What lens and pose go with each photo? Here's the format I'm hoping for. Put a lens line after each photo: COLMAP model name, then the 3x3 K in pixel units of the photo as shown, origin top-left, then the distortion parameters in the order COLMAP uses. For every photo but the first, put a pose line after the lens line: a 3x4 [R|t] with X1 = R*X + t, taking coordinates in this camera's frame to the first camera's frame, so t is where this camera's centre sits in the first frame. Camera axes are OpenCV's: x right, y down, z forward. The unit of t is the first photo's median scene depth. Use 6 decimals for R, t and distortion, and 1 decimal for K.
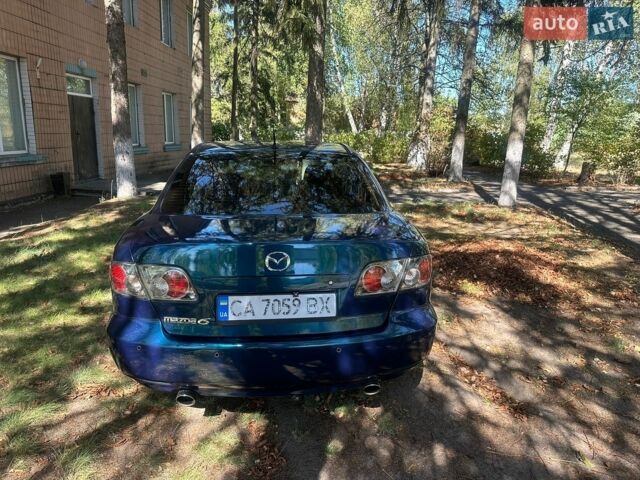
lens RADIAL K [[489.3, 0, 320.0], [0, 489.3, 240.0], [0, 0, 1]] dist [0.008861, -0.010072]
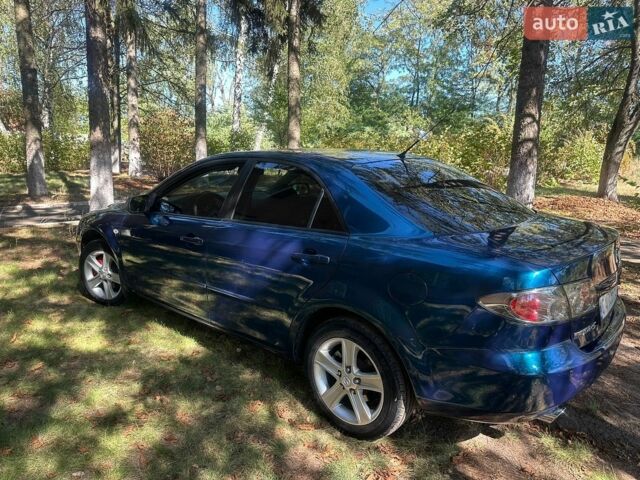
lens RADIAL K [[489.3, 0, 320.0], [0, 489.3, 240.0], [0, 0, 1]] dist [0.008861, -0.010072]
pose [[0.704012, -0.128814, 0.698409, -1.294990], [0.135529, 0.989708, 0.045925, -0.123973], [-0.697137, 0.062323, 0.714224, 0.629863]]
